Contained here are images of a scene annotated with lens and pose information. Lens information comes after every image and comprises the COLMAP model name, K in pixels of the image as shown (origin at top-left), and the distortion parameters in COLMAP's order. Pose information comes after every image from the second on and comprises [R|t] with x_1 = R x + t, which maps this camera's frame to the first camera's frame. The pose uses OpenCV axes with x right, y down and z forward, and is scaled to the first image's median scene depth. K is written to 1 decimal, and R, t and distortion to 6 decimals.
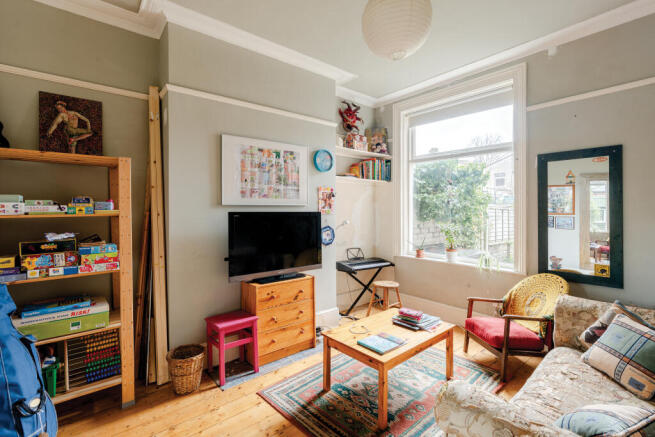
lens RADIAL K [[303.0, 0, 326.1], [0, 303.0, 214.5], [0, 0, 1]] dist [-0.003344, 0.002373]
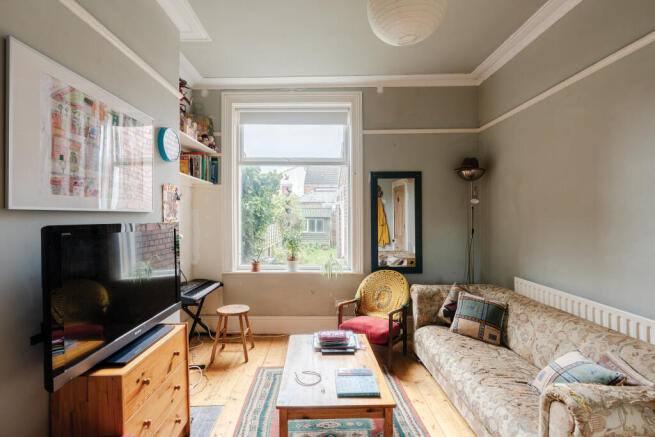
lens RADIAL K [[303.0, 0, 326.3], [0, 303.0, 217.7], [0, 0, 1]] dist [-0.003344, 0.002373]
pose [[0.647518, -0.004054, 0.762039, -0.334541], [0.015317, 0.999853, -0.007696, -0.008908], [-0.761896, 0.016656, 0.647485, 0.362581]]
